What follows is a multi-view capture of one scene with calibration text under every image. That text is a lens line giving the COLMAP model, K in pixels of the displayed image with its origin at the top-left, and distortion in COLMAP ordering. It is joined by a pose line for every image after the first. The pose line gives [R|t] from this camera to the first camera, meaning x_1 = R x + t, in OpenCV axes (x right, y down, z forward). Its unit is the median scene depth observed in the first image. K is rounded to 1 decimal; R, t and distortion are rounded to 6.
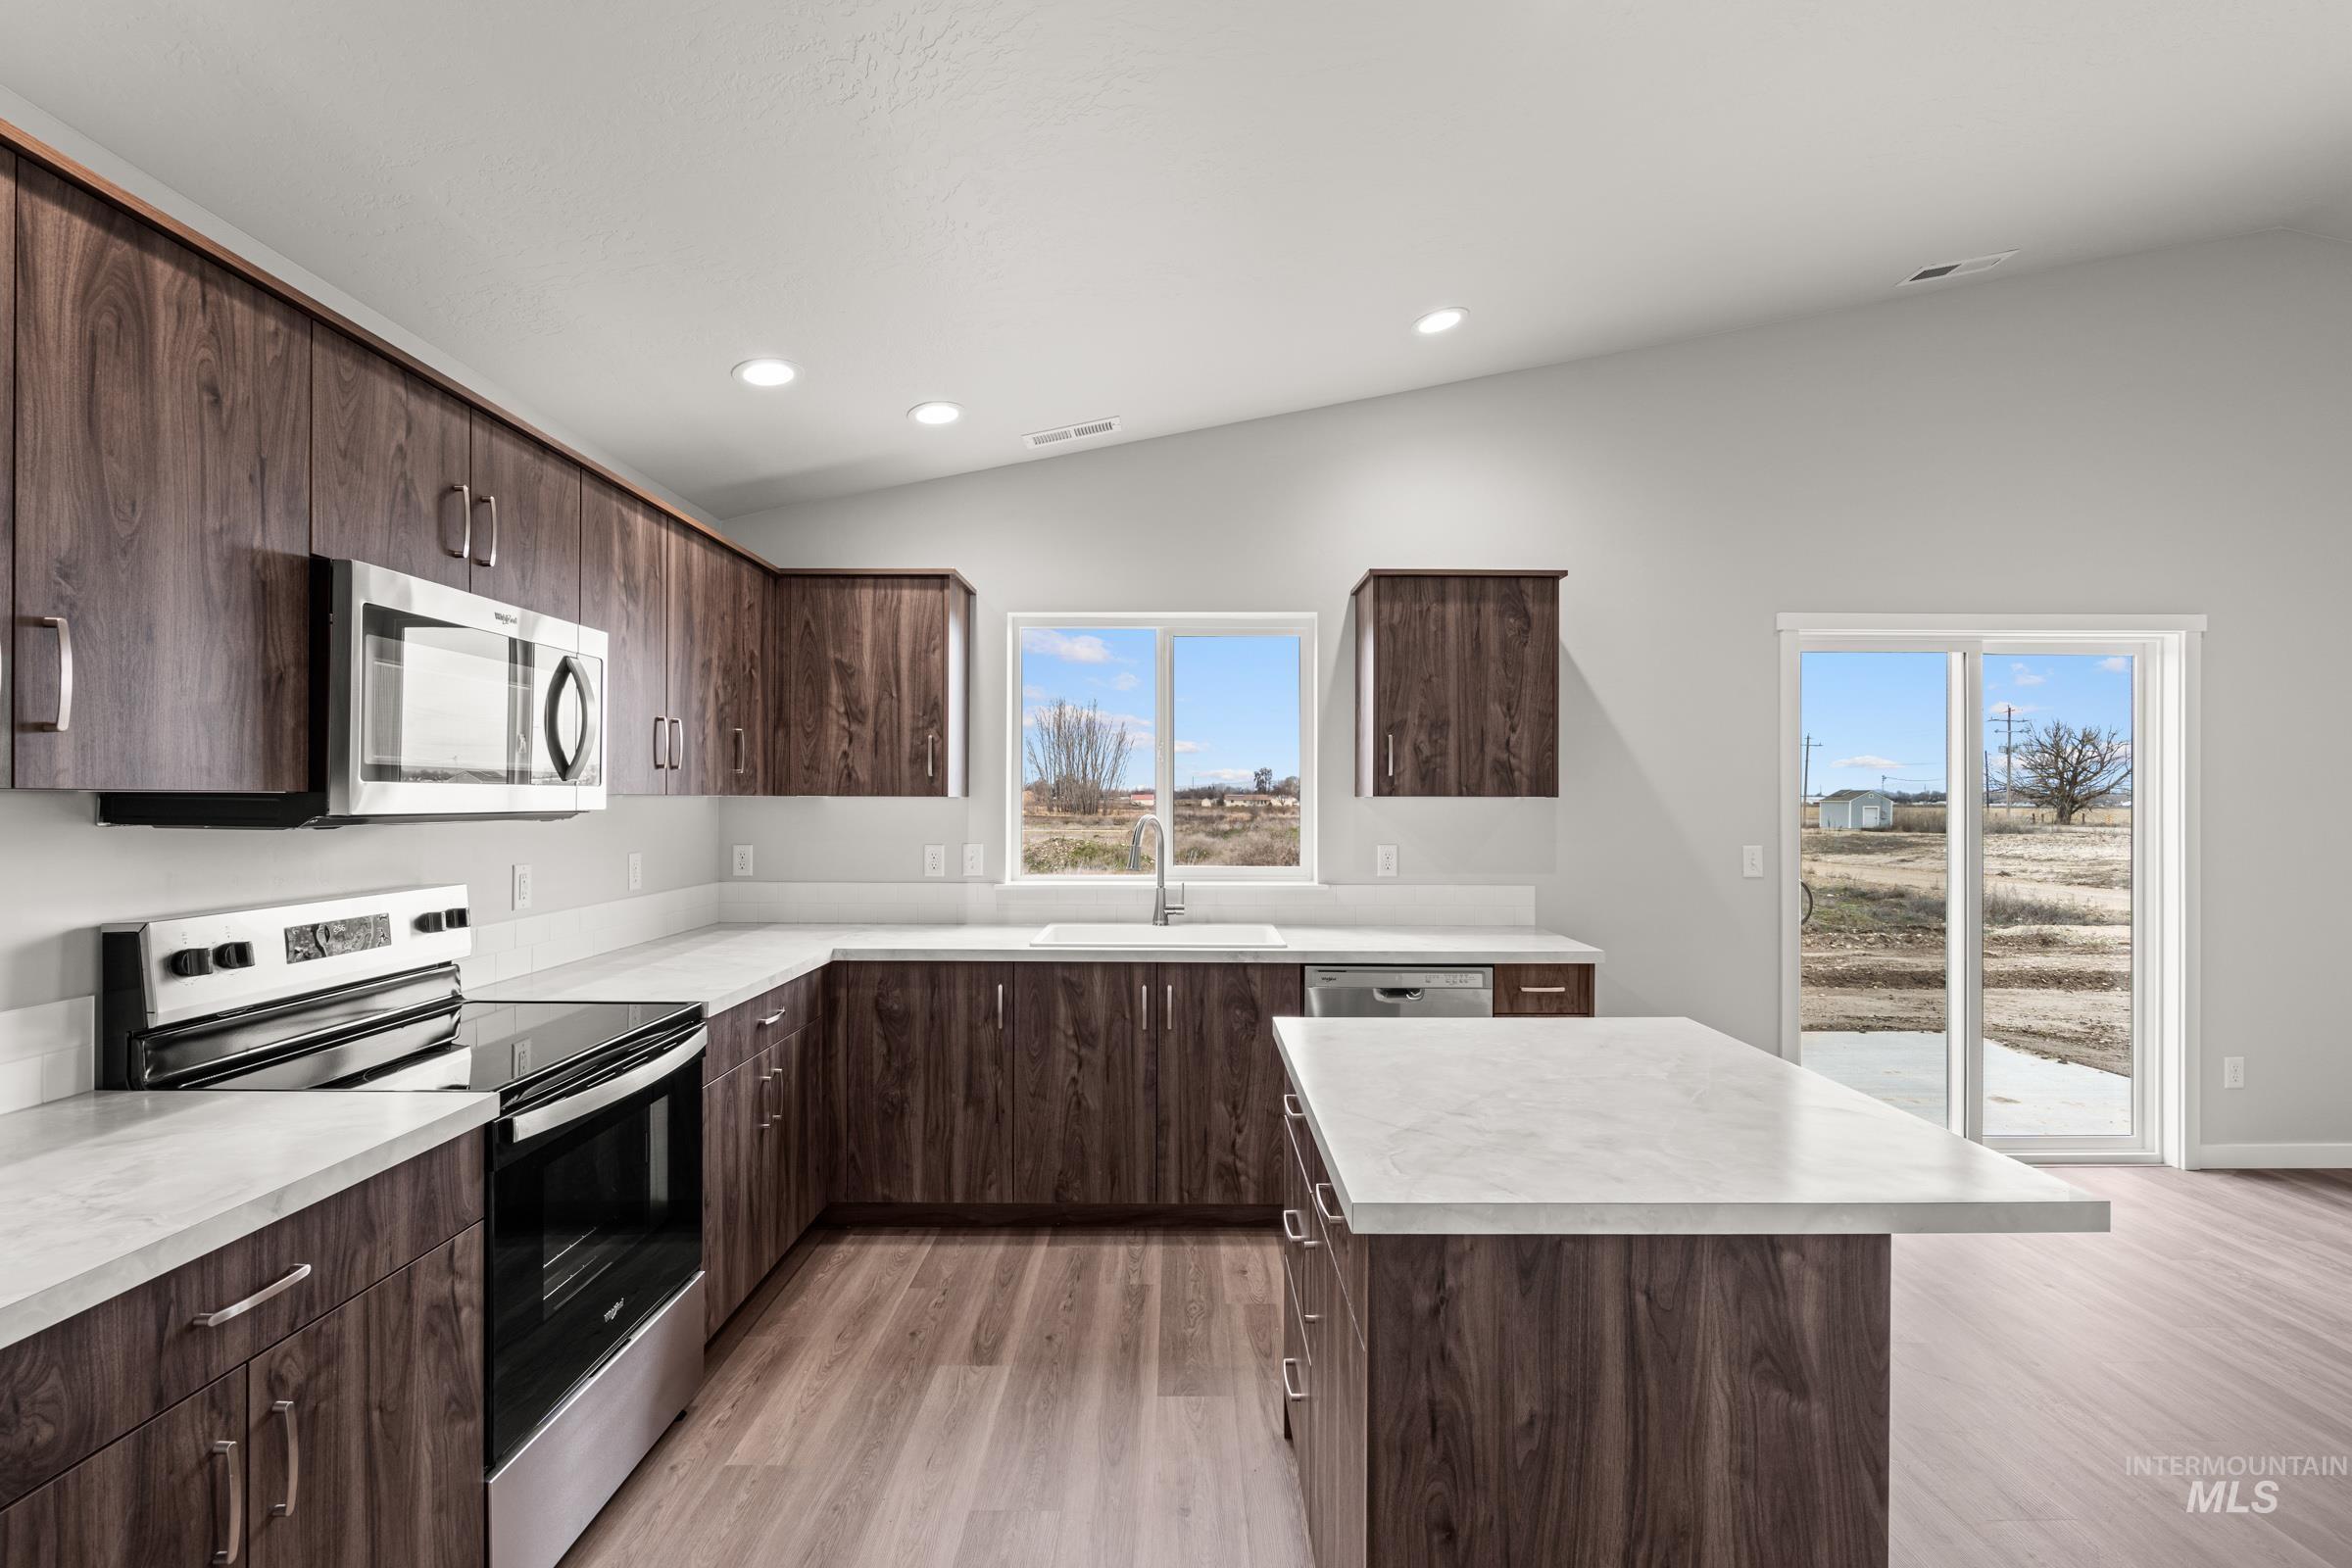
lens RADIAL K [[1044.6, 0, 1170.1], [0, 1044.6, 805.6], [0, 0, 1]] dist [-0.002760, 0.000089]
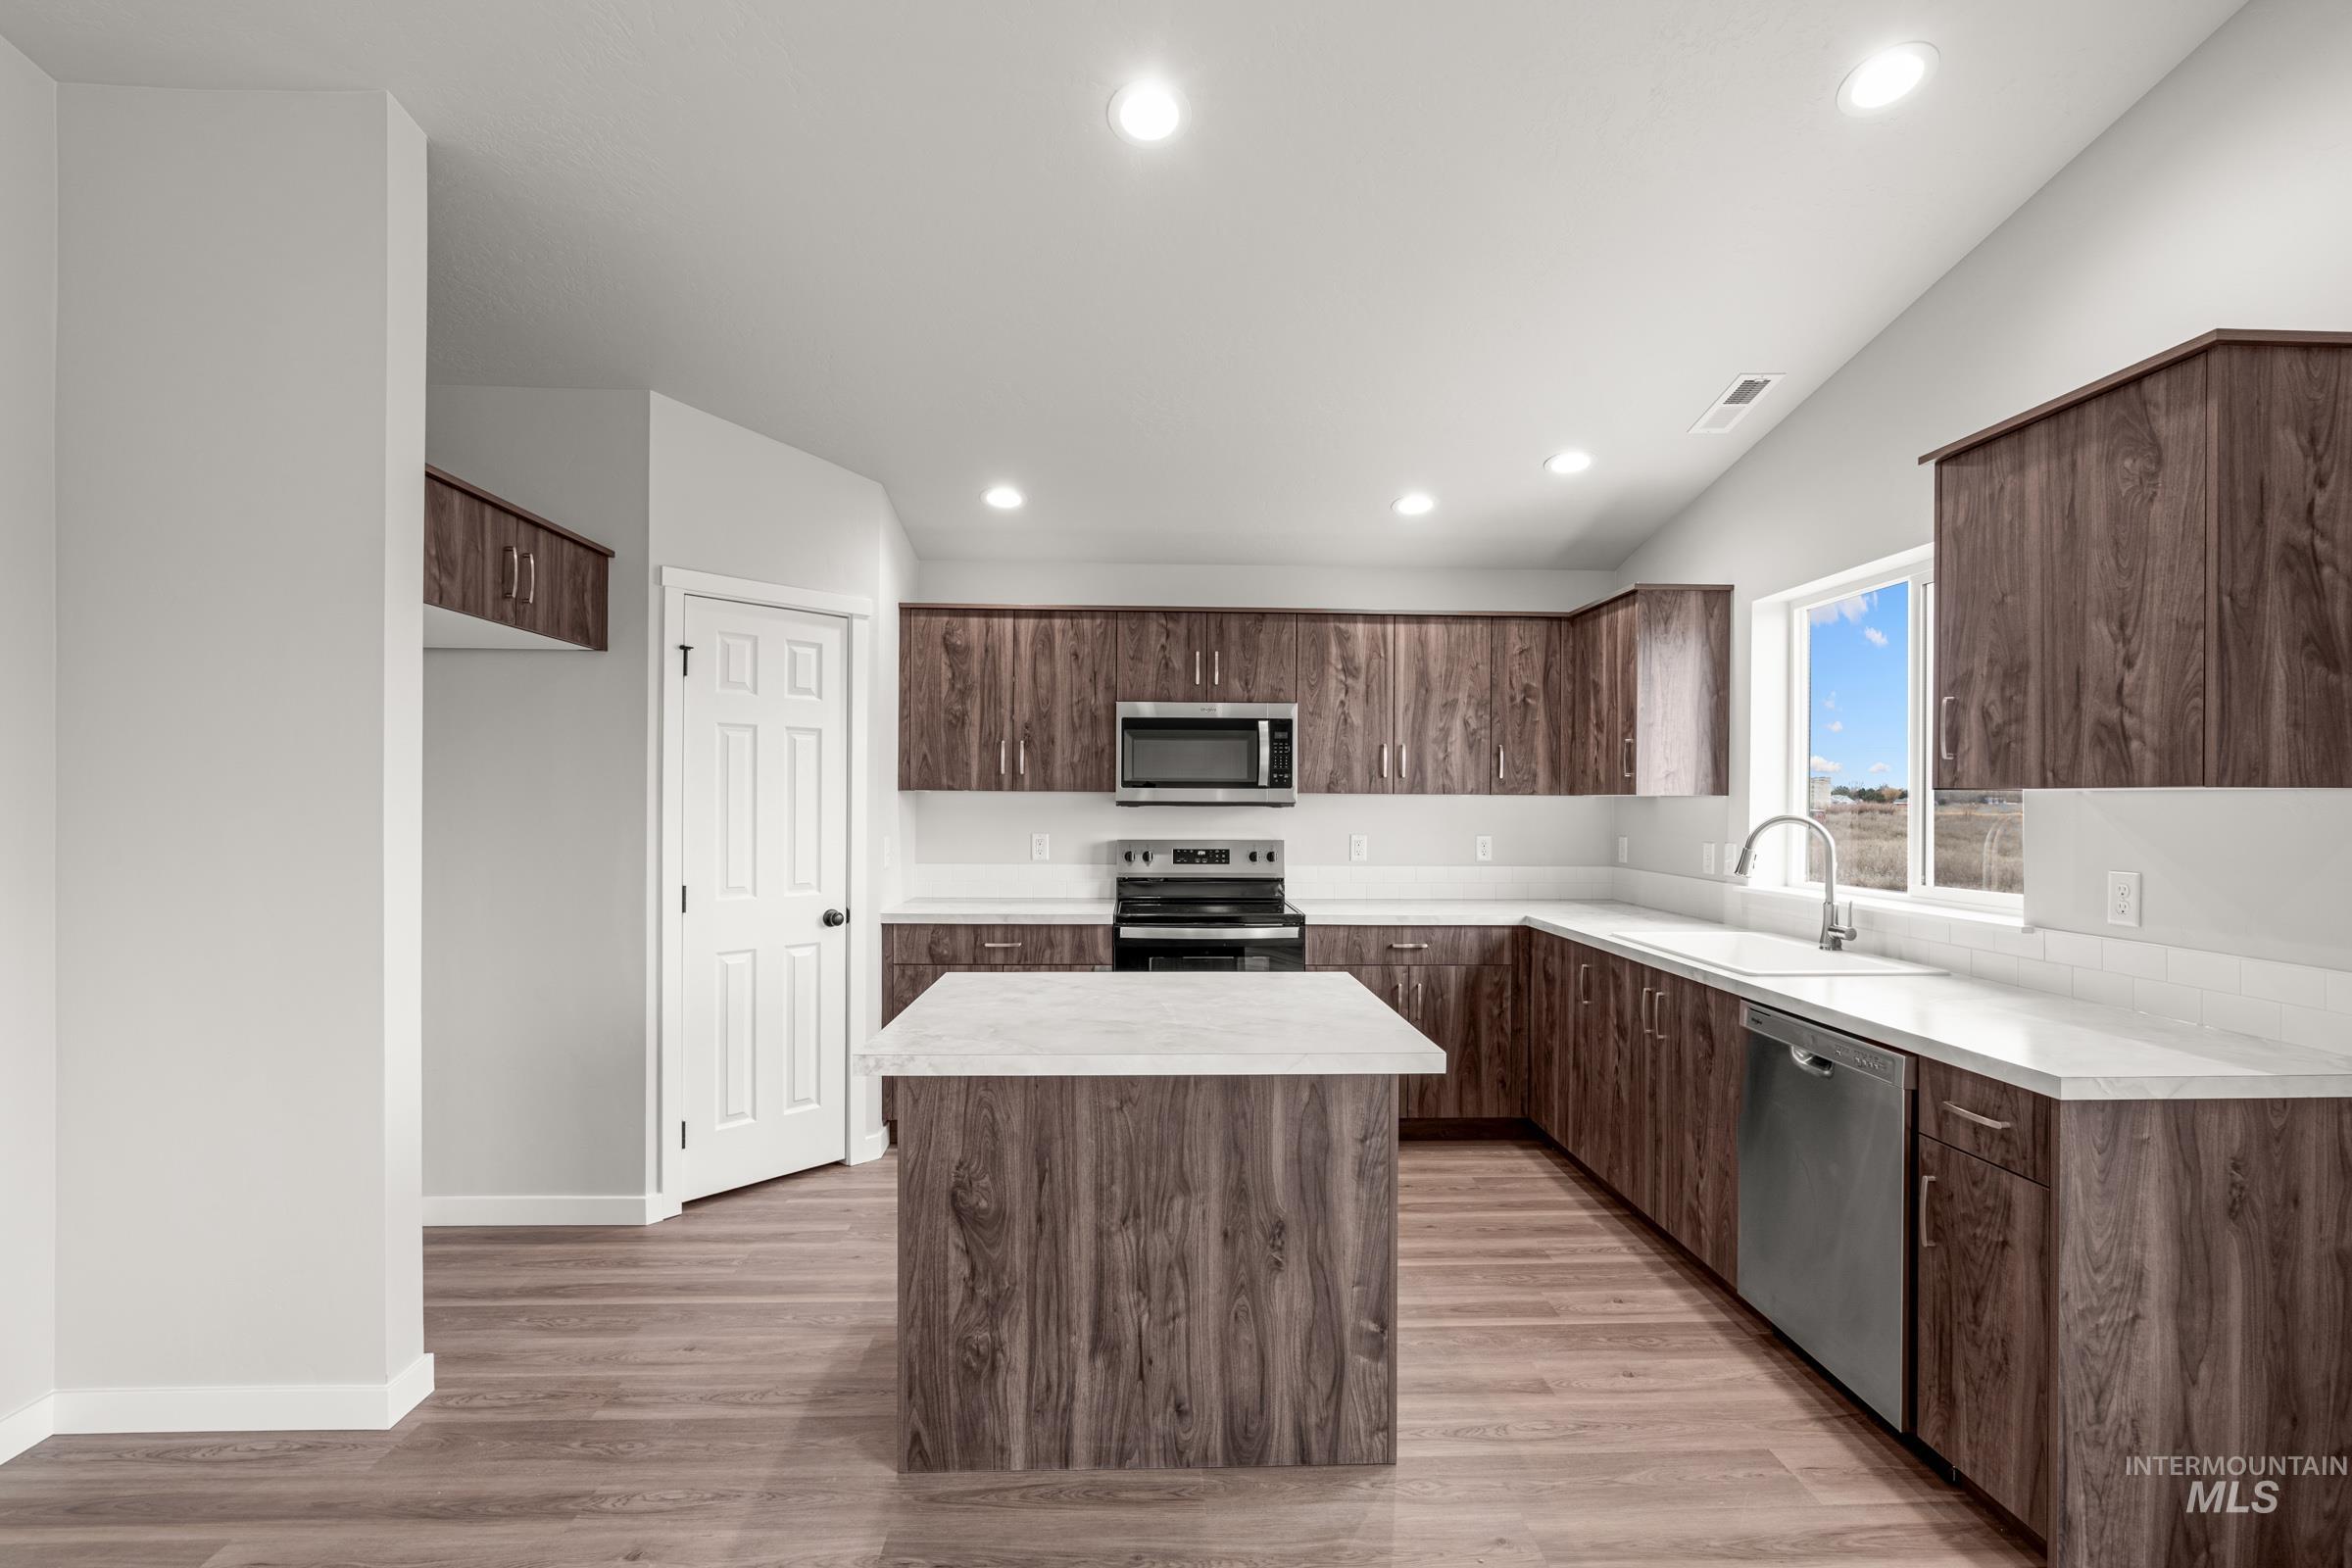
lens RADIAL K [[1075.1, 0, 1230.1], [0, 1075.1, 805.1], [0, 0, 1]] dist [-0.001954, 0.000013]
pose [[0.067822, 0.002317, -0.997695, 1.046984], [-0.011966, 0.999927, 0.001509, 0.006630], [0.997626, 0.011836, 0.067844, 0.610268]]
